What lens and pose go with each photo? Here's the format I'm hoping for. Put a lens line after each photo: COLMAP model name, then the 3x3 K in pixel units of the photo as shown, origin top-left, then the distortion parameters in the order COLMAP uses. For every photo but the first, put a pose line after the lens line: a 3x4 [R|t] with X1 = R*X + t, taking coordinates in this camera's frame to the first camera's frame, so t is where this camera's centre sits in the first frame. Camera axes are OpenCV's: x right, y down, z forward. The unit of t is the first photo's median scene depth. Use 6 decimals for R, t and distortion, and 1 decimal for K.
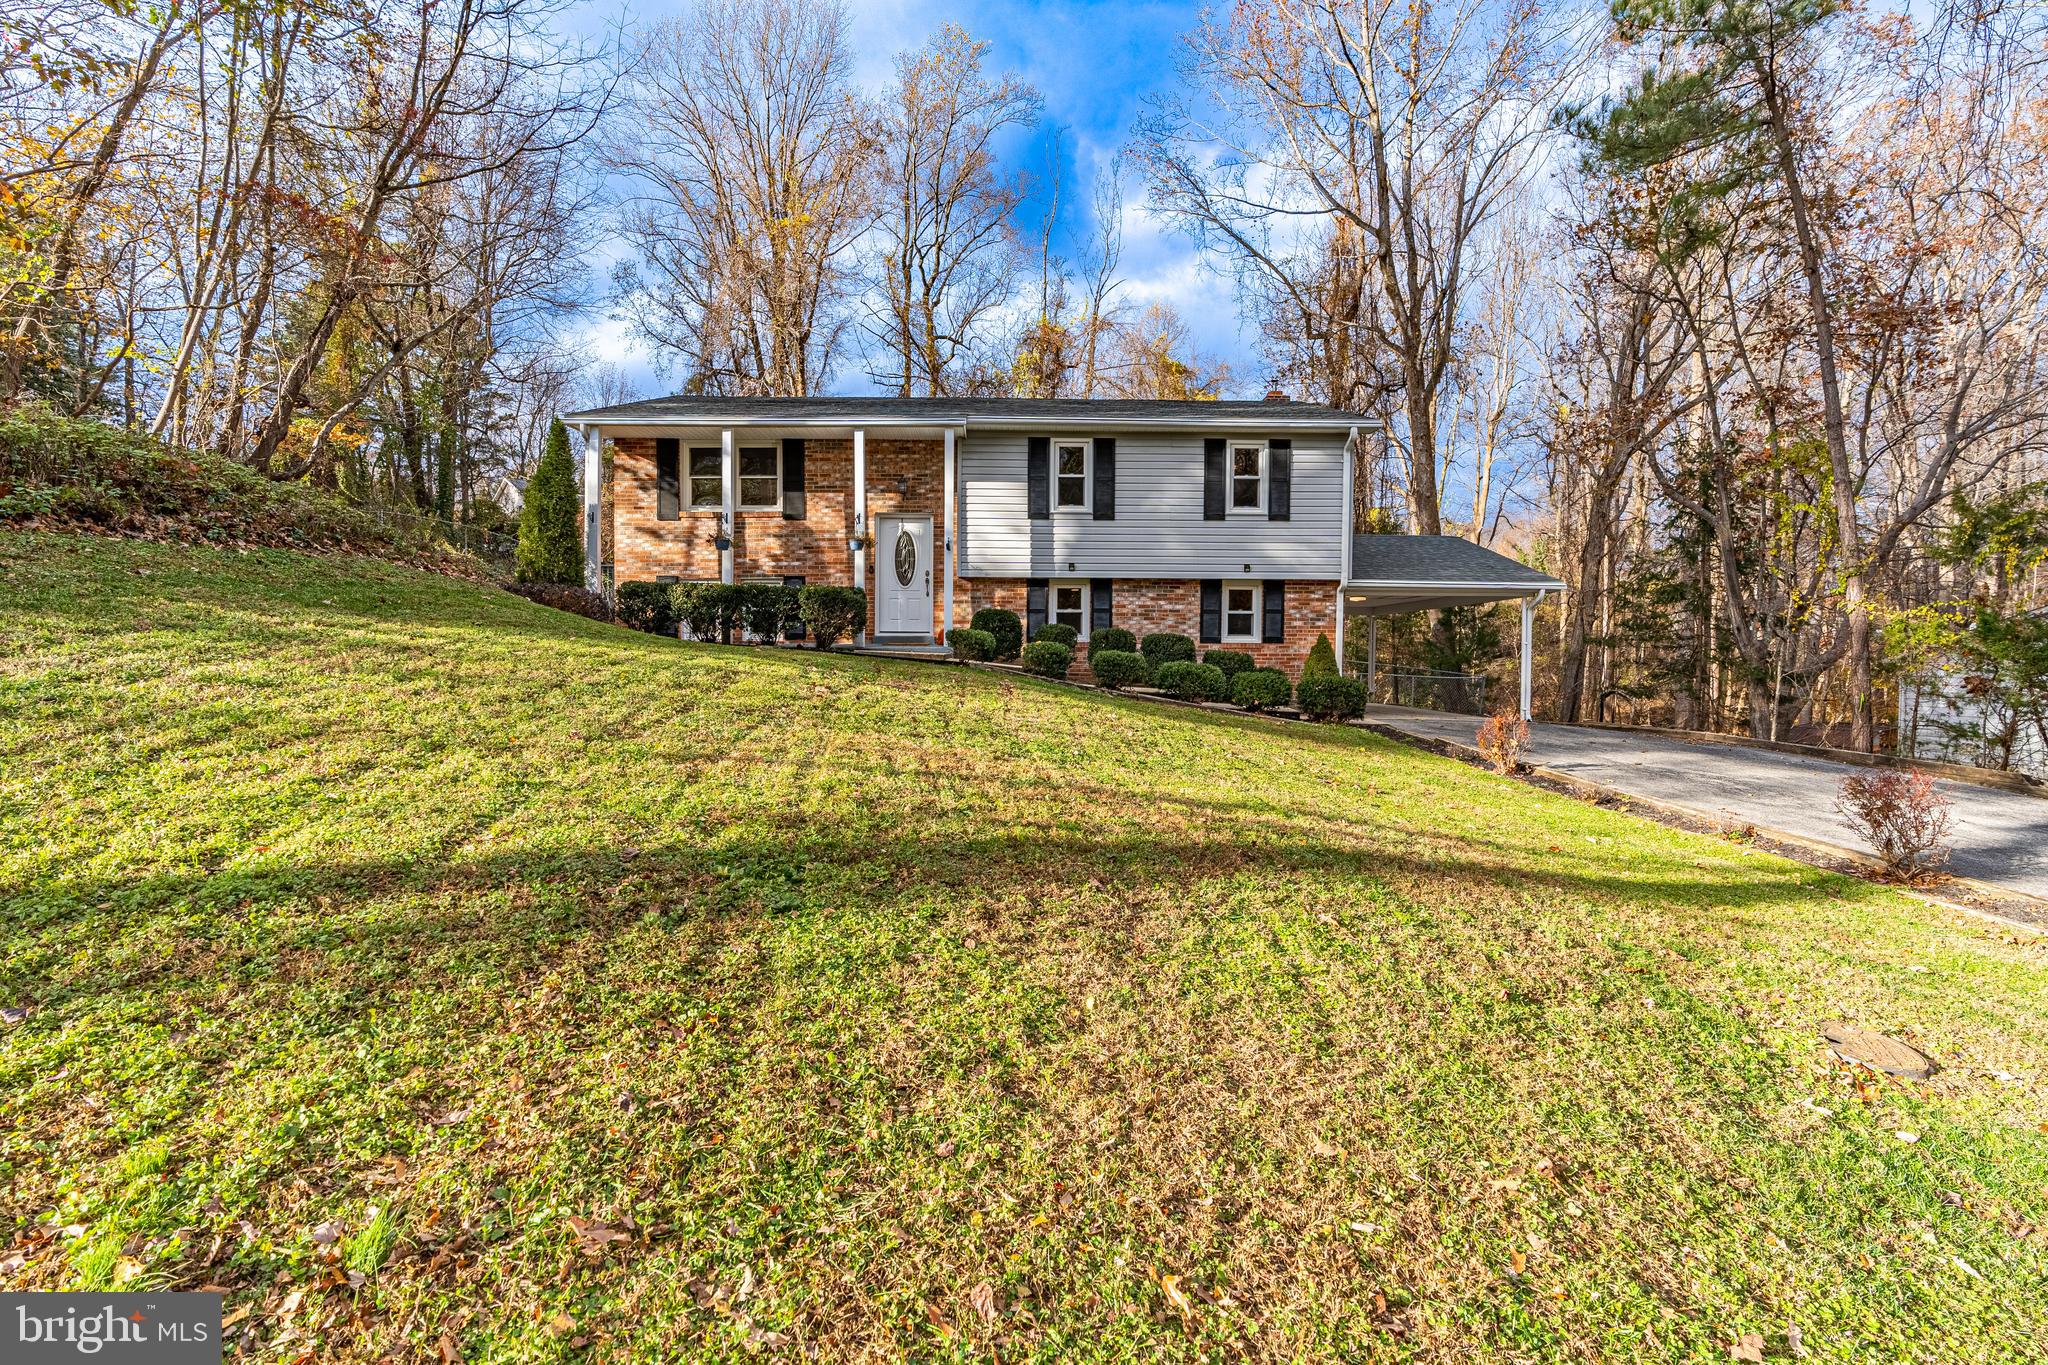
lens RADIAL K [[926.7, 0, 1024.1], [0, 926.7, 678.0], [0, 0, 1]] dist [-0.004560, 0.000581]
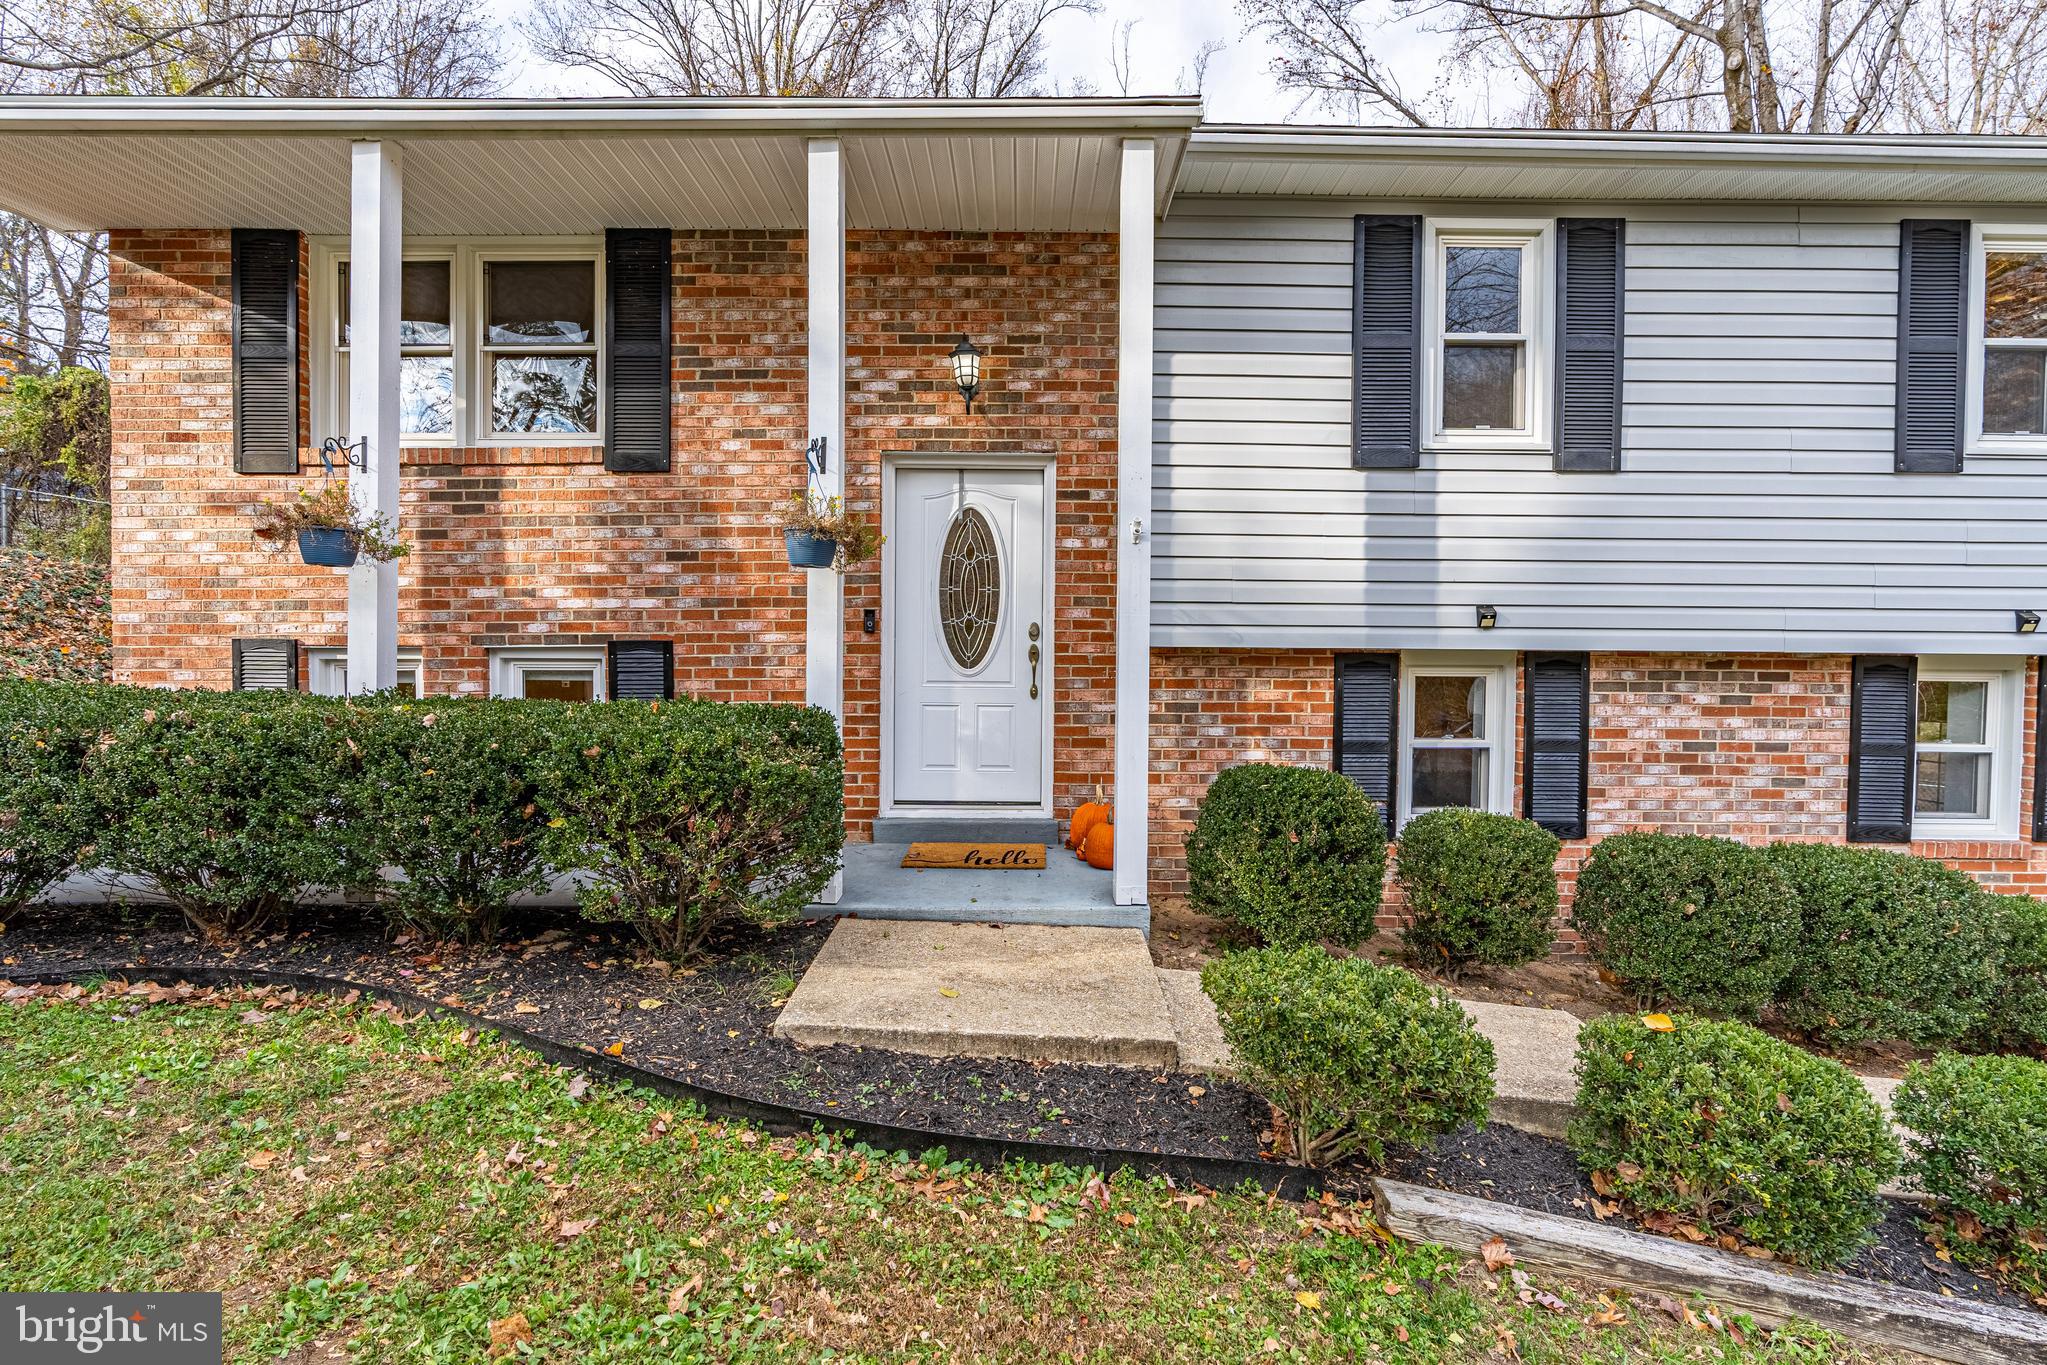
lens RADIAL K [[926.2, 0, 1023.6], [0, 926.2, 685.8], [0, 0, 1]] dist [-0.004560, 0.000581]
pose [[0.999825, 0.005025, -0.018031, -0.103637], [-0.004841, 0.999936, 0.010238, -0.097662], [0.018081, -0.010149, 0.999785, 0.668477]]
